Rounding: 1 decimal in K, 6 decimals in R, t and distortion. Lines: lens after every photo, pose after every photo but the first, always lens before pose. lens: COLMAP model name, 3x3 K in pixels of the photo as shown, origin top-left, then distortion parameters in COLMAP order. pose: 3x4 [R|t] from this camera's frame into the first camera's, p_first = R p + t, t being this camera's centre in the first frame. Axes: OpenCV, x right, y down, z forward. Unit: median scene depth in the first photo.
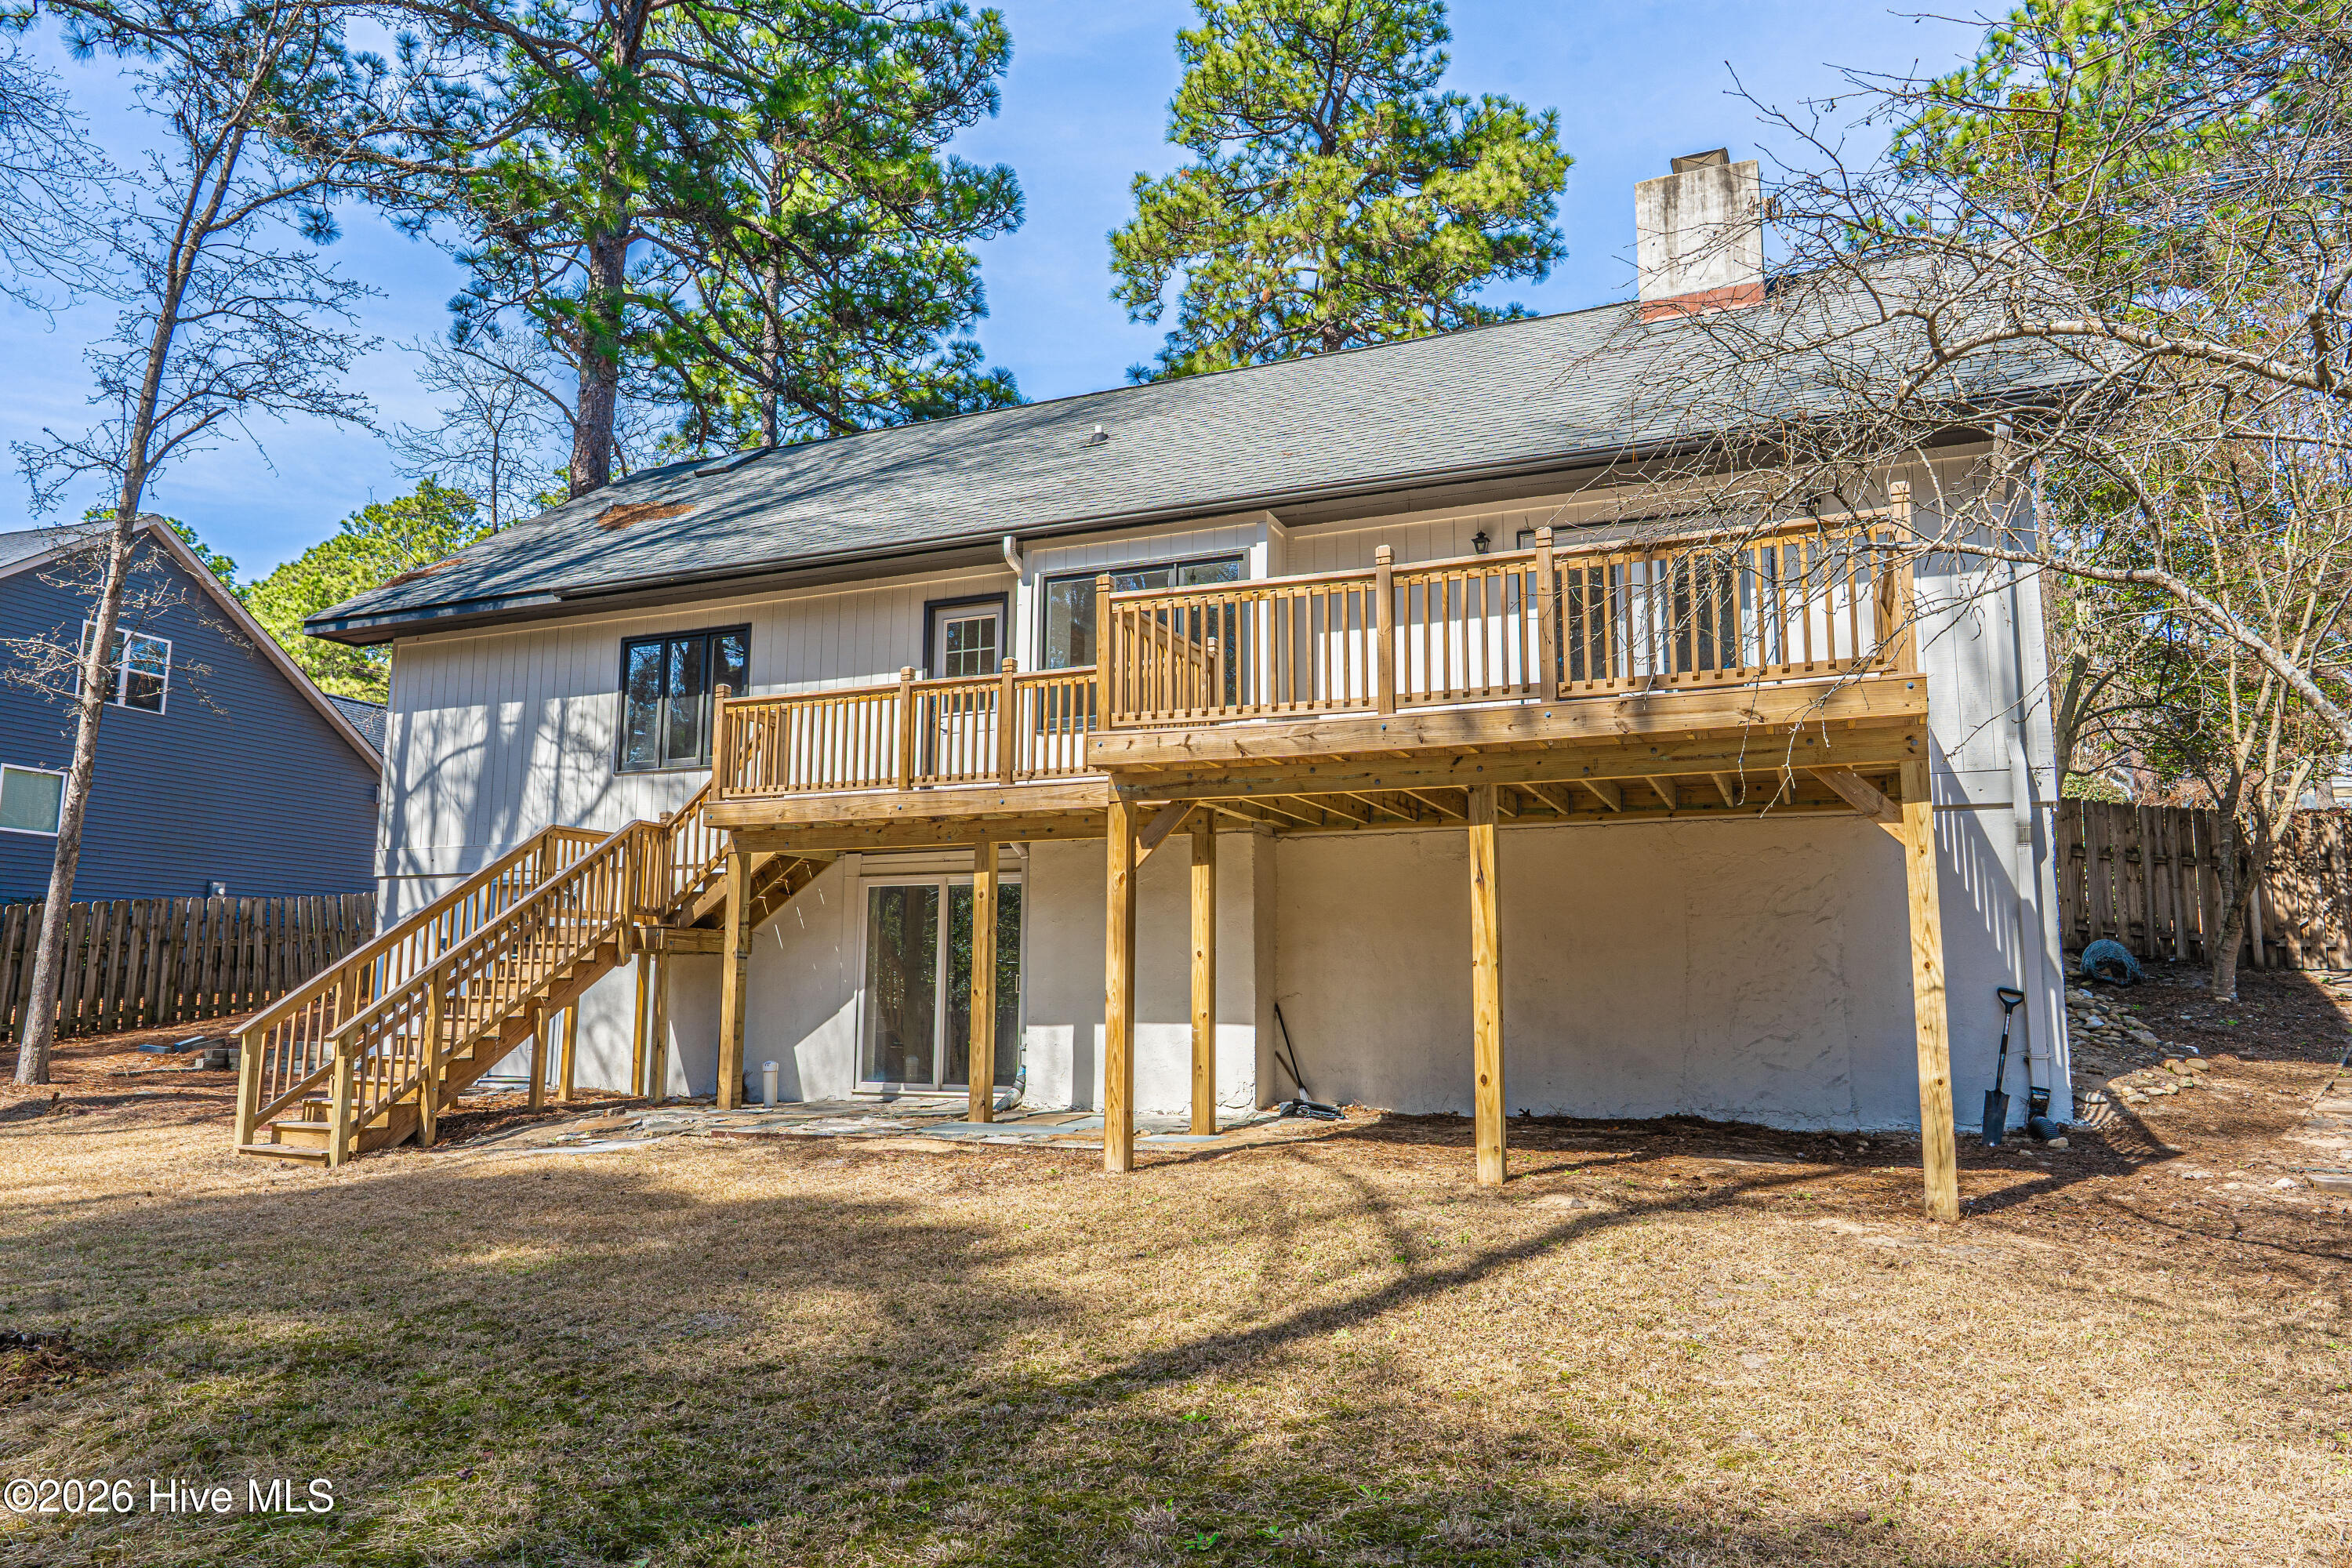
lens RADIAL K [[1595.8, 0, 1174.9], [0, 1595.8, 787.6], [0, 0, 1]] dist [0.004064, 0.000724]
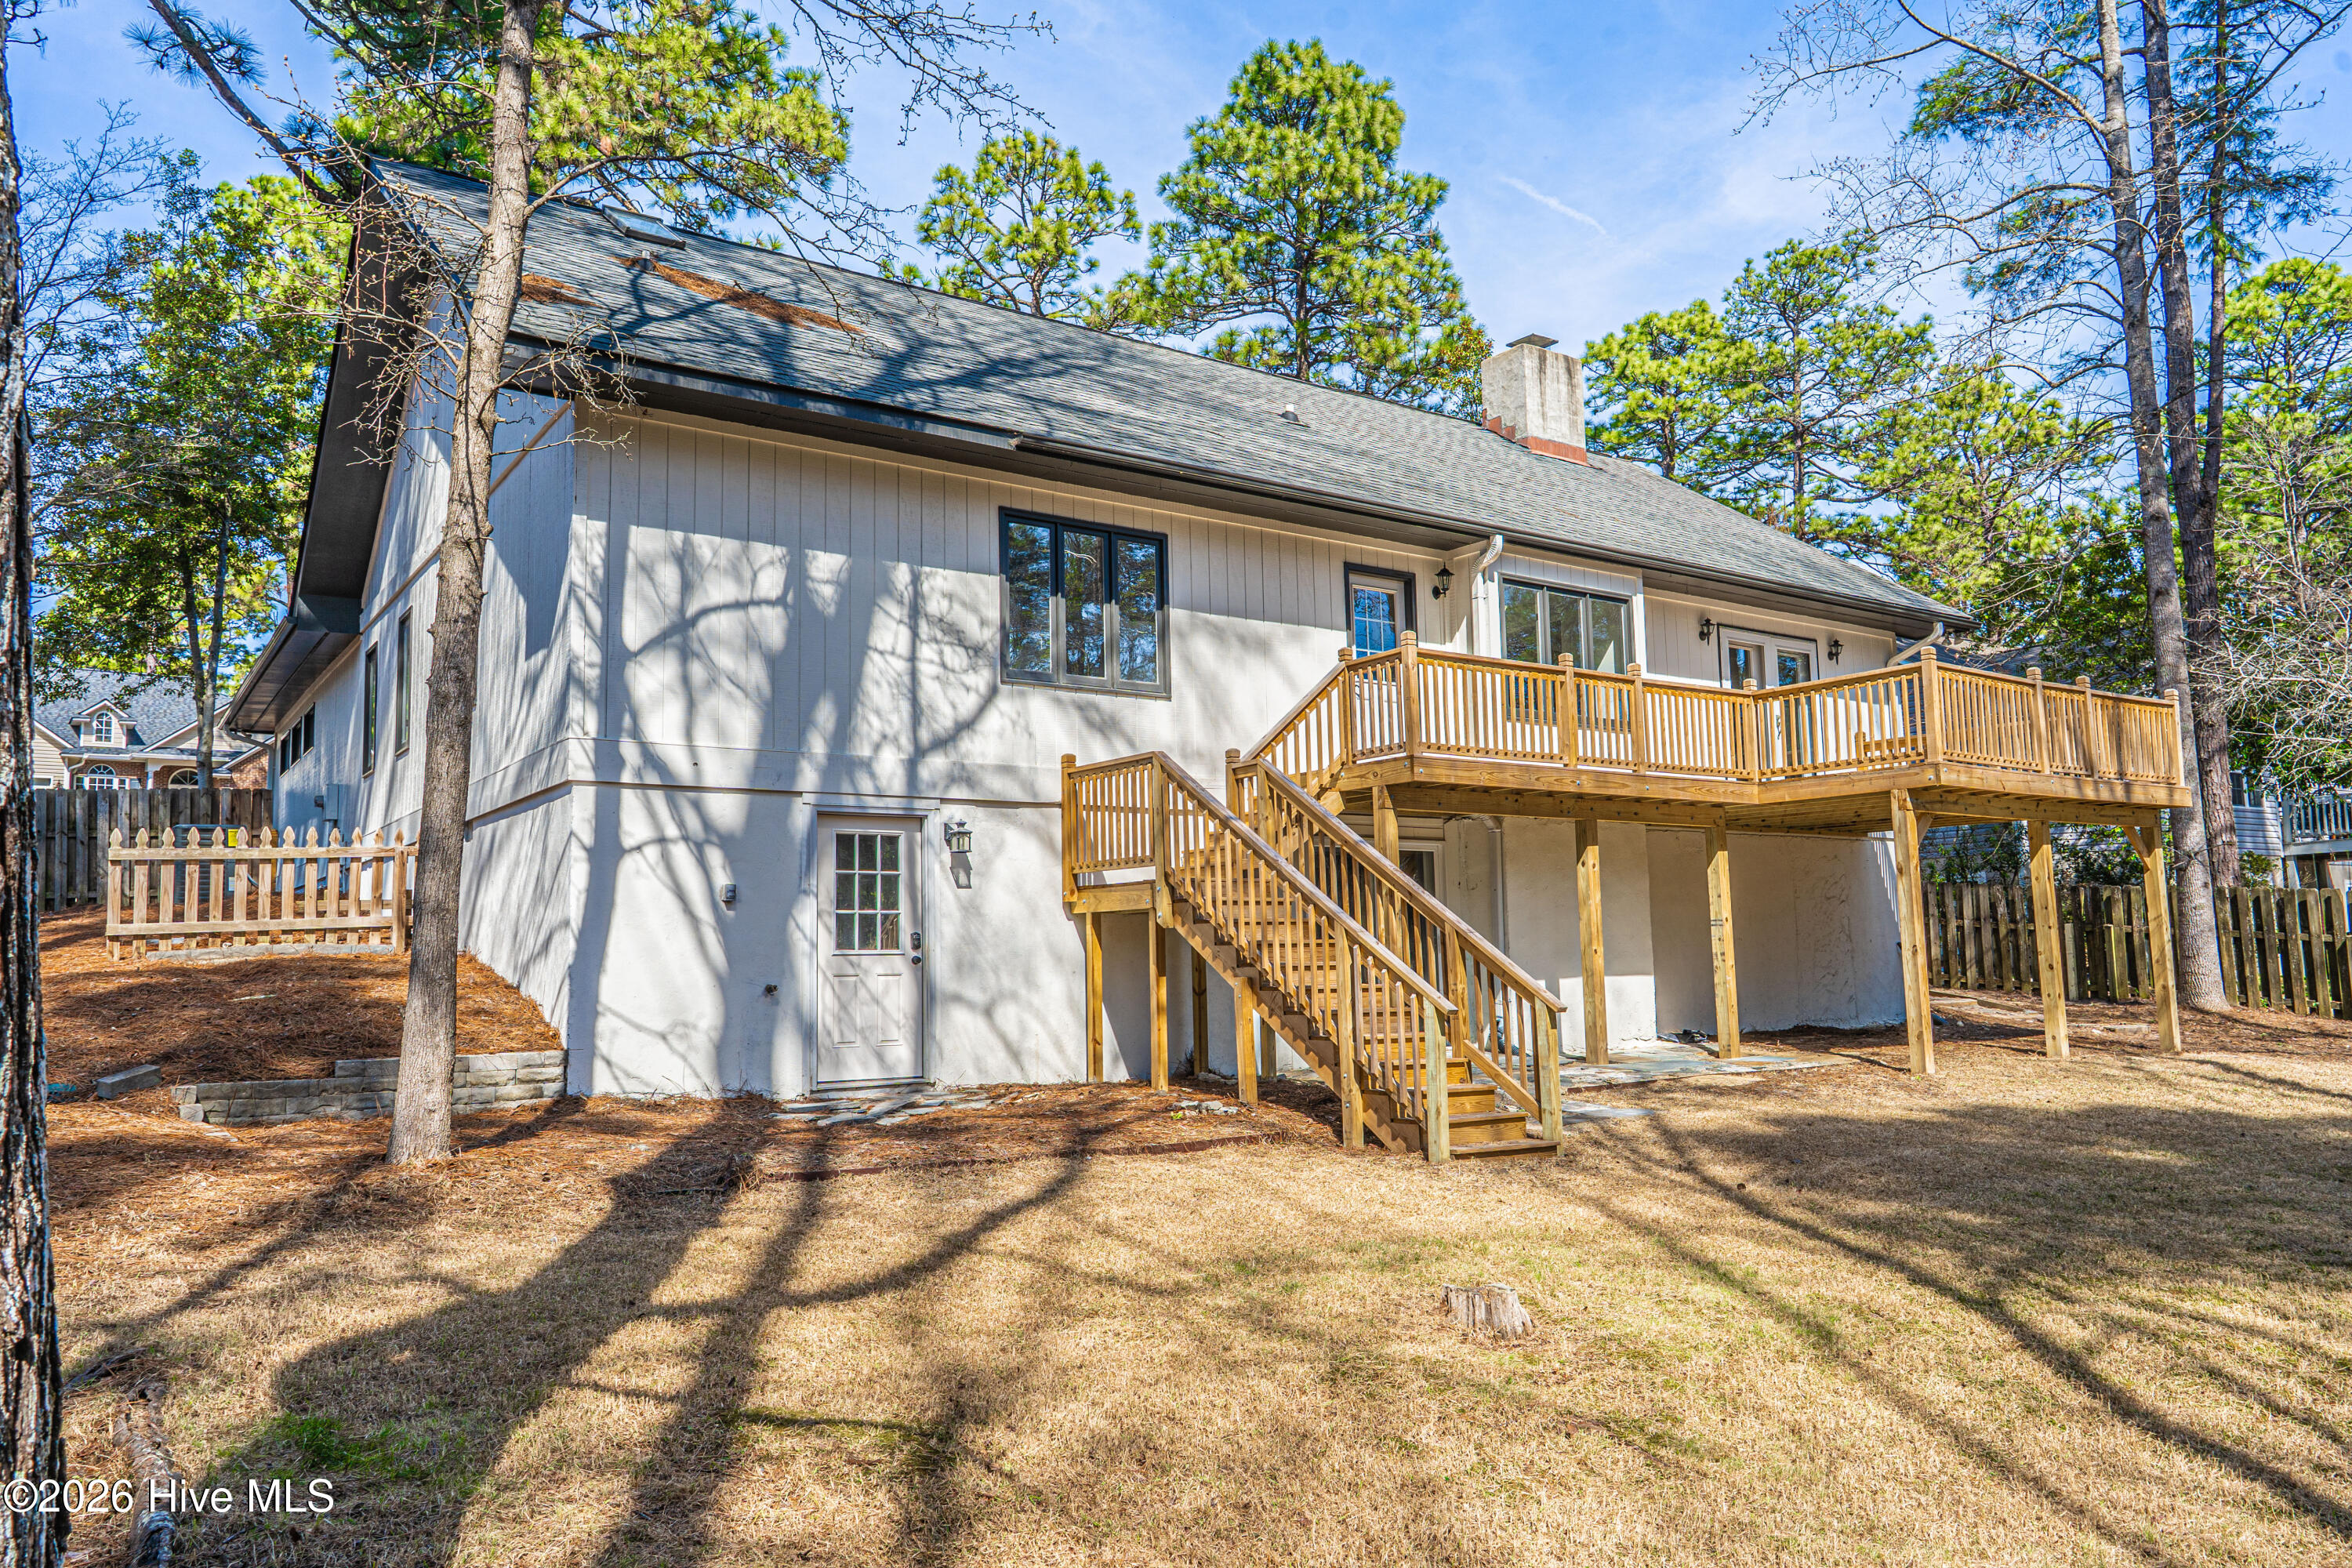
lens RADIAL K [[1595.8, 0, 1175.1], [0, 1595.8, 780.5], [0, 0, 1]] dist [0.004064, 0.000724]
pose [[0.518187, 0.077217, 0.851774, -0.946794], [-0.102317, 0.994361, -0.027897, 0.051639], [-0.849125, -0.072695, 0.523166, 0.507473]]
